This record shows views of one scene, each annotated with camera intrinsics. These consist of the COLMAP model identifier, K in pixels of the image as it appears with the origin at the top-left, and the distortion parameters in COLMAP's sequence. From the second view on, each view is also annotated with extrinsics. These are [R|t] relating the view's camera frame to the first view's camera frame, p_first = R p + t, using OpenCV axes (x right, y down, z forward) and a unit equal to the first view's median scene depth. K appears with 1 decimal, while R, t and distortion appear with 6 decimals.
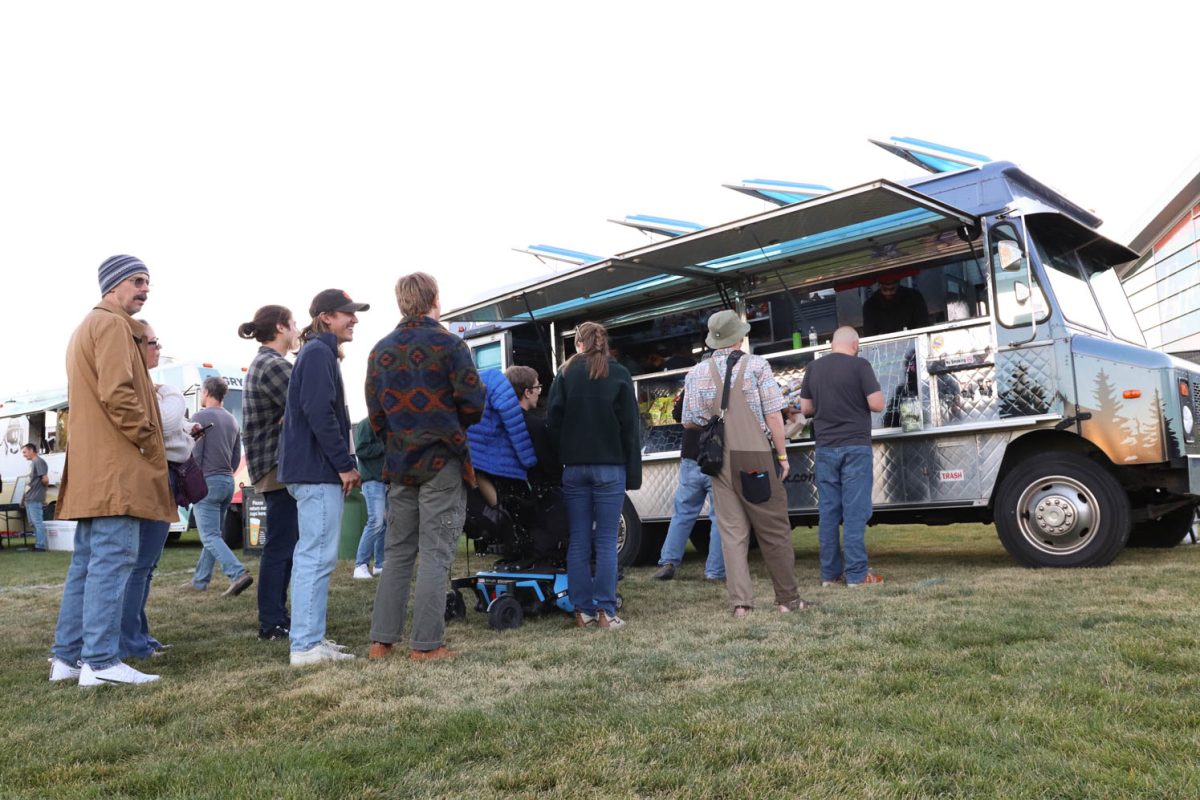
lens RADIAL K [[1016.2, 0, 603.1], [0, 1016.2, 404.8], [0, 0, 1]] dist [-0.089317, 0.085155]
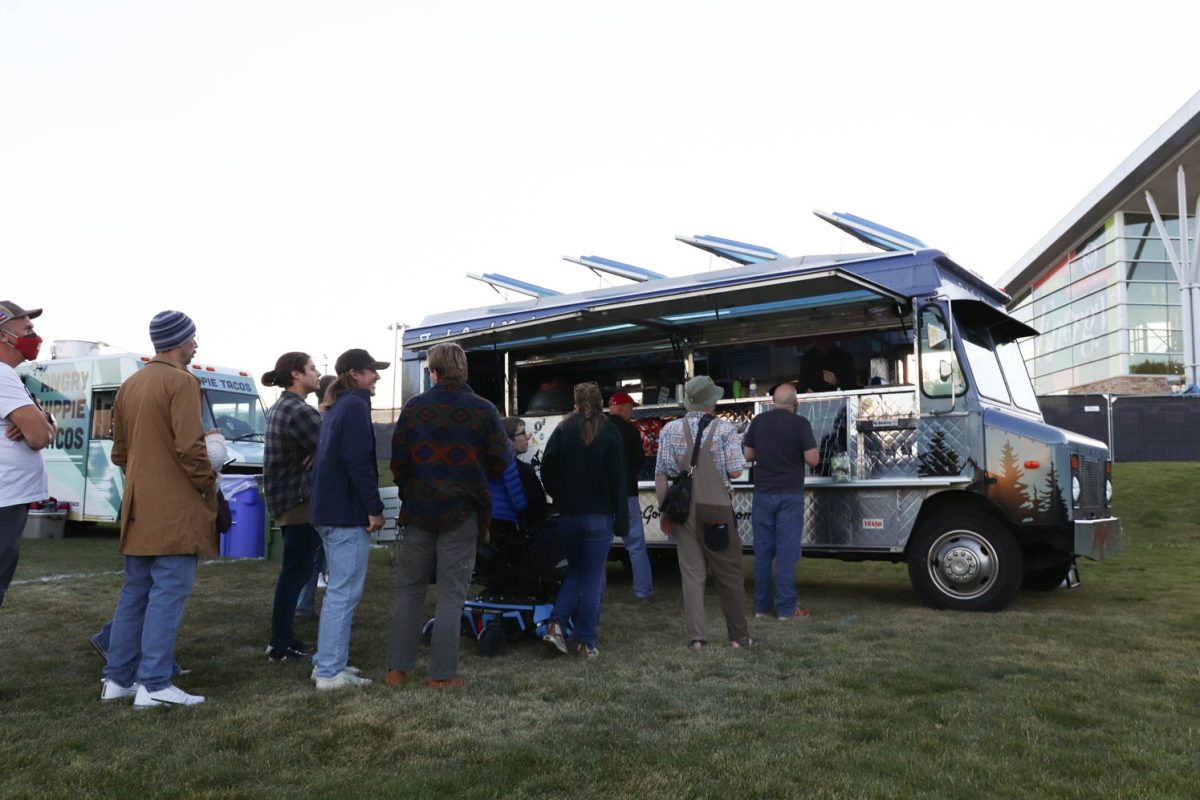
lens RADIAL K [[1016.2, 0, 595.4], [0, 1016.2, 396.0], [0, 0, 1]] dist [-0.089317, 0.085155]
pose [[0.992611, 0.059147, 0.105952, -0.116865], [-0.059502, 0.998228, 0.000182, -0.070009], [-0.105753, -0.006485, 0.994371, -0.118348]]
